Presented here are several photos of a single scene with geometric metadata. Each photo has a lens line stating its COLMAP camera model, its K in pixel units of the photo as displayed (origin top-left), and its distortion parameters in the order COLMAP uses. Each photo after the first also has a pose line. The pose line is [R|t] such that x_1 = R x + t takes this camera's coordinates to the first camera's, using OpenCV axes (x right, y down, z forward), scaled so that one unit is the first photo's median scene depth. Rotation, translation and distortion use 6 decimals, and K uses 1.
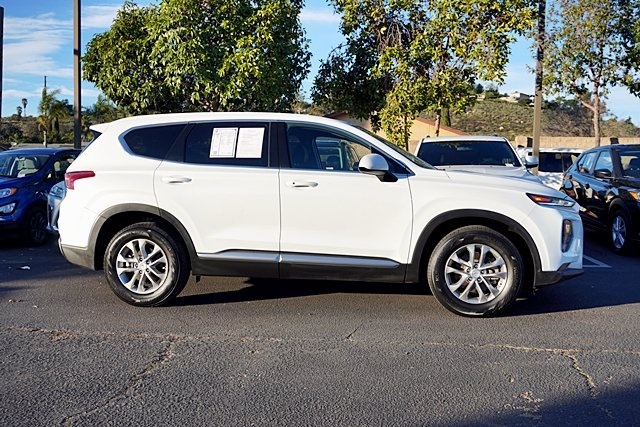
lens RADIAL K [[565.9, 0, 323.4], [0, 565.9, 209.4], [0, 0, 1]] dist [0.015229, 0.013296]
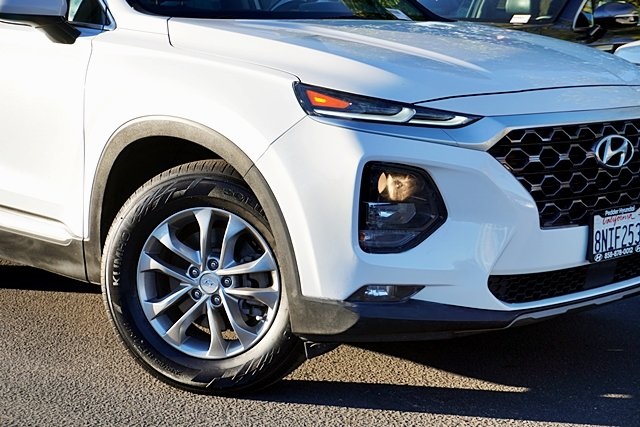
lens RADIAL K [[1276.5, 0, 320.1], [0, 1276.5, 210.1], [0, 0, 1]] dist [0.091940, 0.000000]
pose [[0.815339, 0.097600, -0.570698, 0.789239], [-0.057132, 0.994441, 0.088446, -0.018874], [0.576158, -0.039508, 0.816383, 0.301049]]
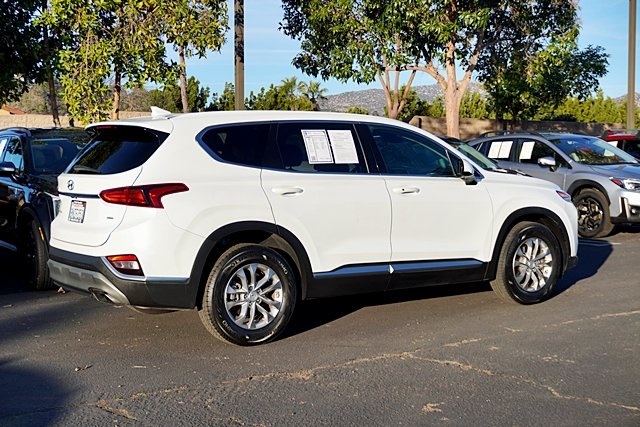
lens RADIAL K [[915.4, 0, 321.3], [0, 915.4, 214.8], [0, 0, 1]] dist [-0.157971, 0.000000]
pose [[0.745410, -0.053279, 0.664474, -1.141211], [0.061950, 0.998024, 0.010527, -0.027207], [-0.663721, 0.033317, 0.747238, -0.063304]]
